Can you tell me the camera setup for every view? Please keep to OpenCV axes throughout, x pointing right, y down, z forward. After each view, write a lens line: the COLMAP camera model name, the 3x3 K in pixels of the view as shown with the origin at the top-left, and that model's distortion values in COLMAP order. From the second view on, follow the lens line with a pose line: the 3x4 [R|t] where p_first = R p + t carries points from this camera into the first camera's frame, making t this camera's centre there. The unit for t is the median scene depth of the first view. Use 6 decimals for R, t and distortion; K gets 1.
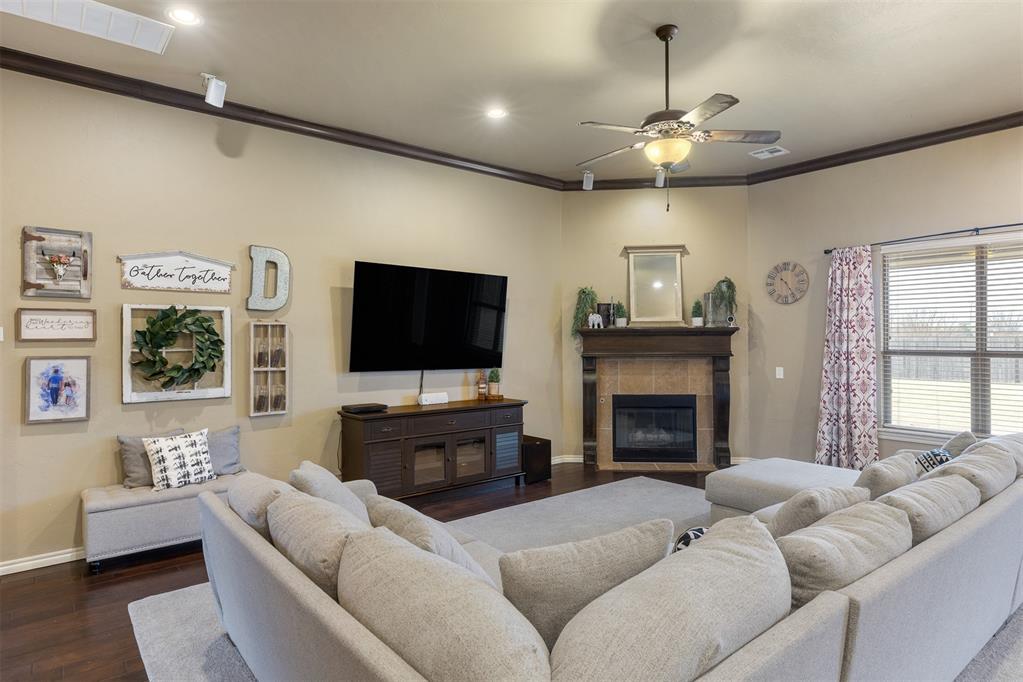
lens RADIAL K [[581.0, 0, 511.5], [0, 581.0, 341.0], [0, 0, 1]] dist [0.009015, 0.000502]
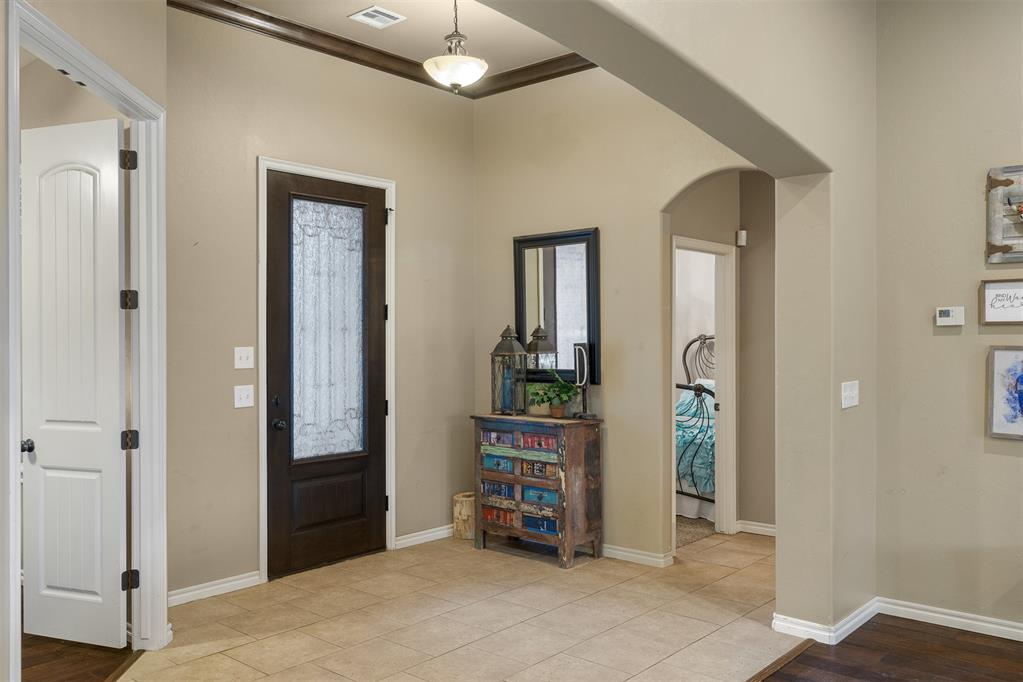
lens RADIAL K [[831.6, 0, 511.9], [0, 831.6, 335.0], [0, 0, 1]] dist [-0.005459, -0.002476]
pose [[0.157994, 0.005421, -0.987425, 0.089478], [-0.005259, 0.999975, 0.004649, 0.009443], [0.987426, 0.004459, 0.158019, 0.198176]]
